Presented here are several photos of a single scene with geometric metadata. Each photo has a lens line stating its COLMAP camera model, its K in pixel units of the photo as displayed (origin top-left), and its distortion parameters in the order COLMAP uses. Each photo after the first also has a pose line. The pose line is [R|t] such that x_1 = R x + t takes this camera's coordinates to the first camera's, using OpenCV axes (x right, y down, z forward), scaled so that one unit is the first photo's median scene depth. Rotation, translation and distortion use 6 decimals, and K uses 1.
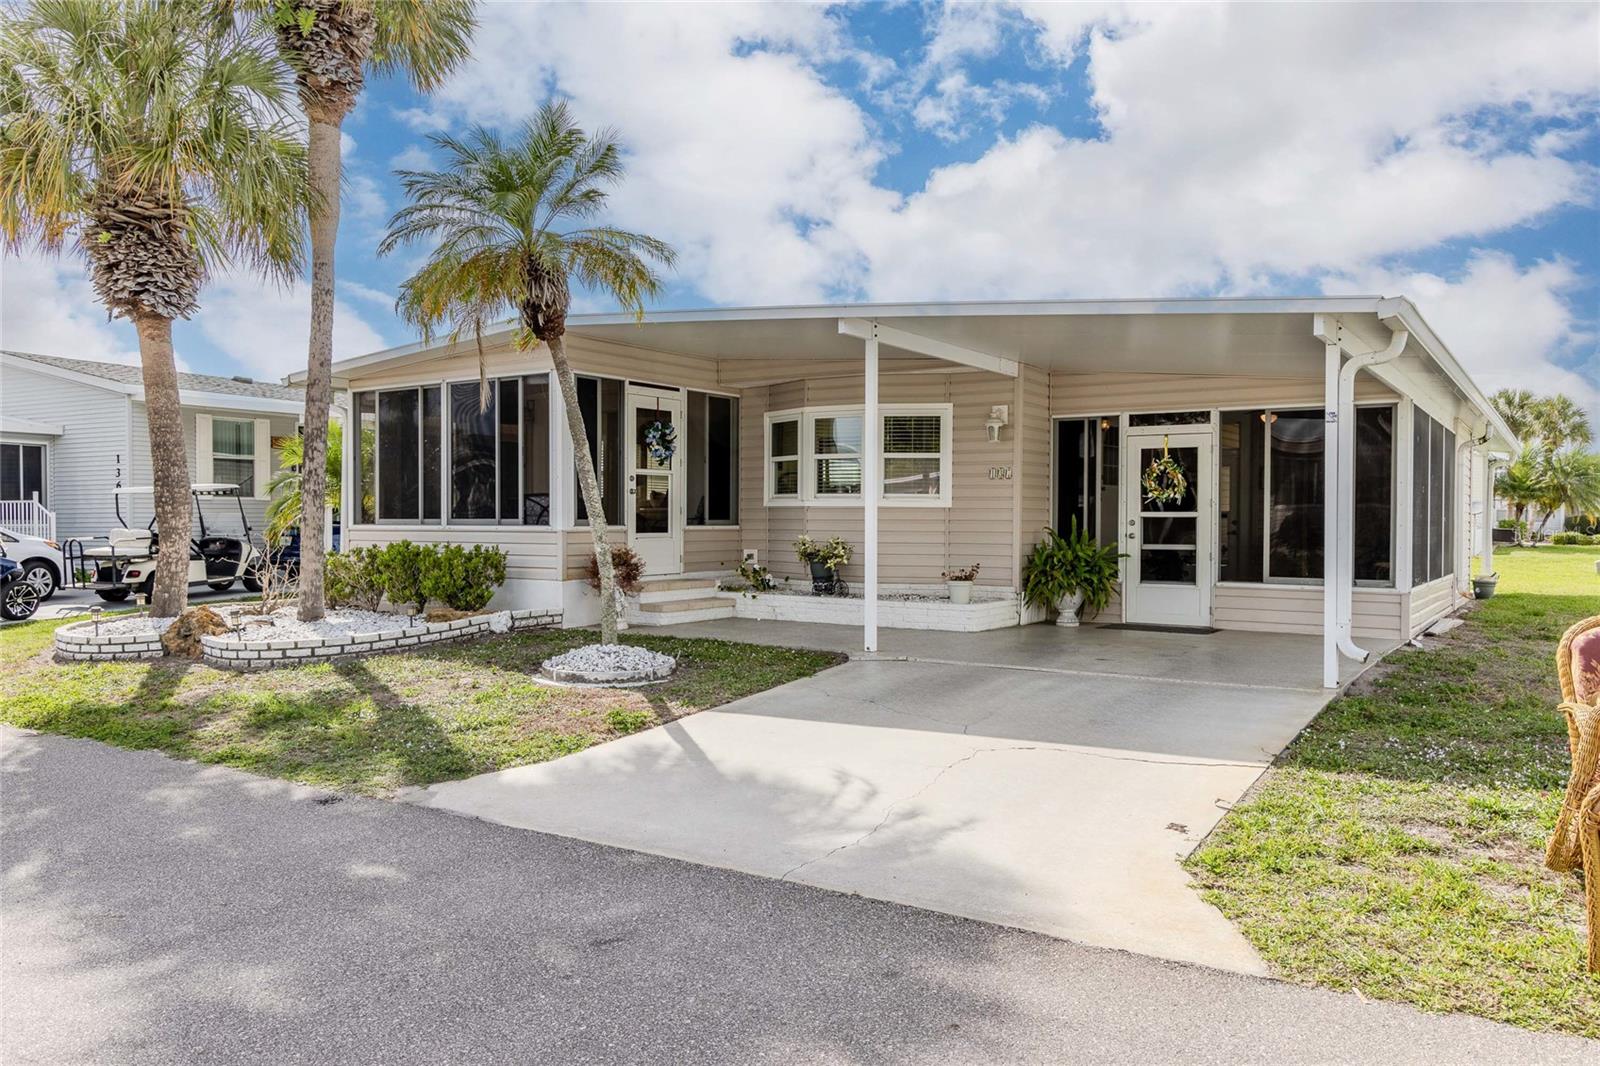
lens RADIAL K [[1161.4, 0, 800.0], [0, 1161.4, 533.0], [0, 0, 1]] dist [0.004940, 0.000098]
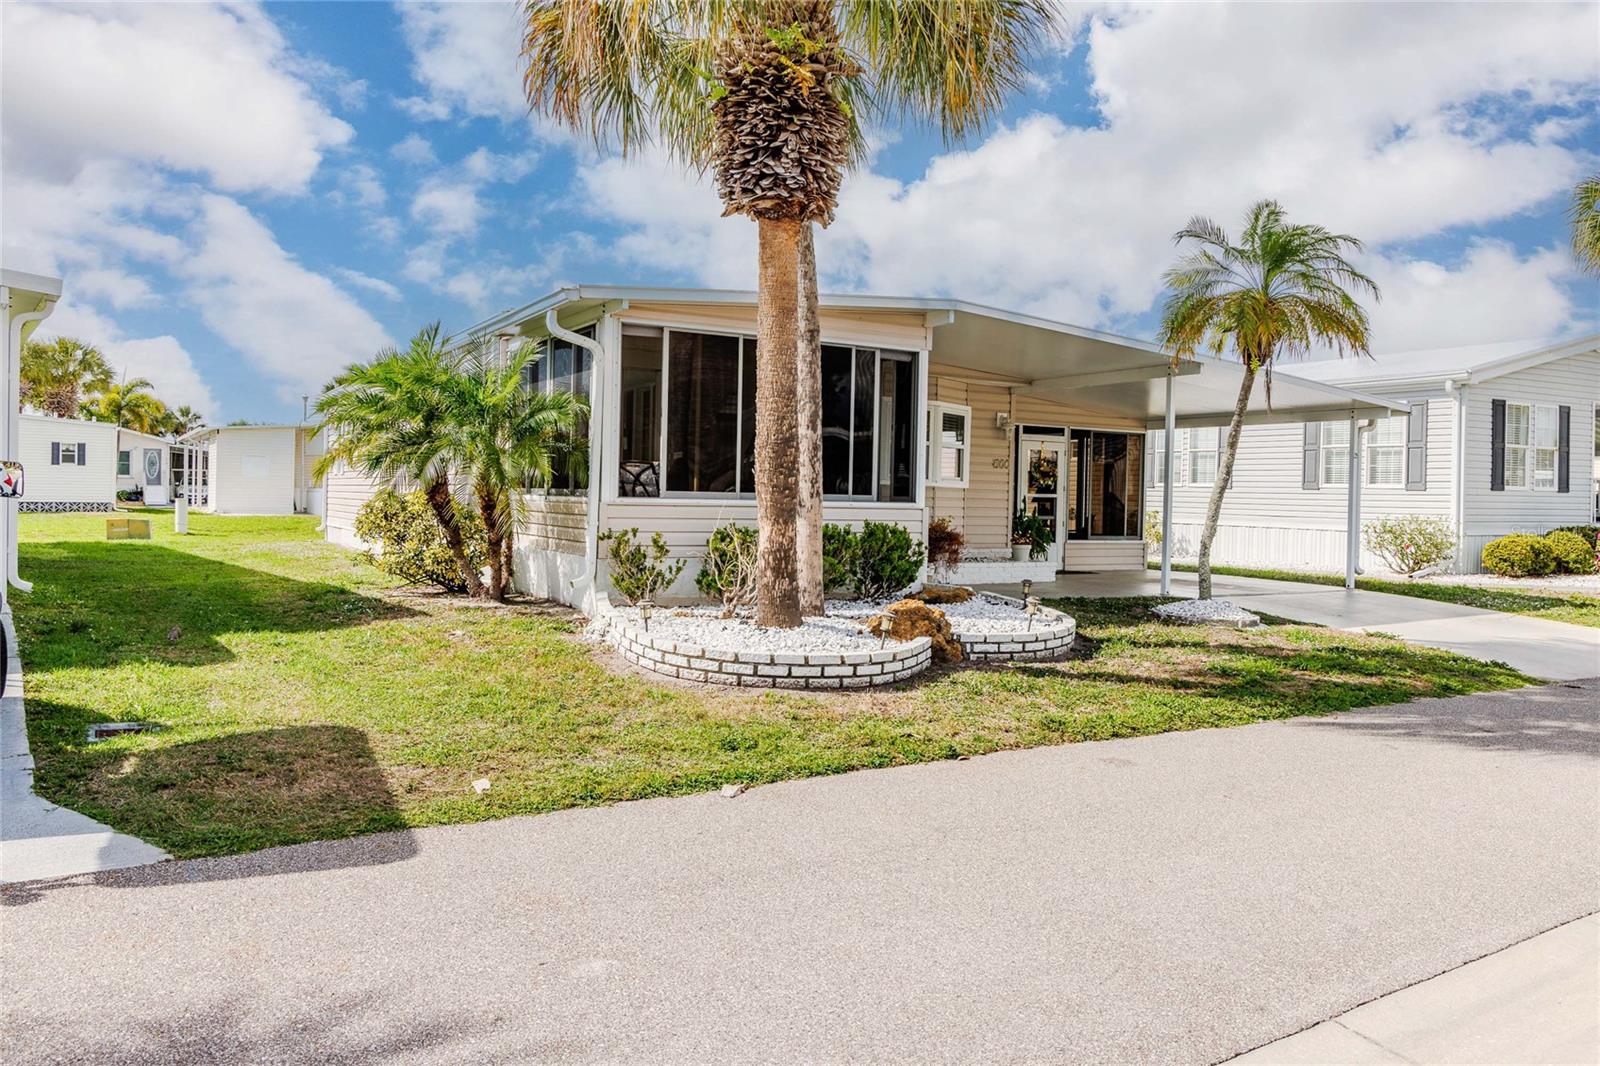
lens RADIAL K [[1167.7, 0, 799.4], [0, 1167.7, 502.3], [0, 0, 1]] dist [-0.000282, -0.000319]
pose [[0.441751, 0.003627, 0.897130, -1.121538], [-0.009354, 0.999956, 0.000563, -0.005655], [-0.897089, -0.008640, 0.441766, 0.613196]]
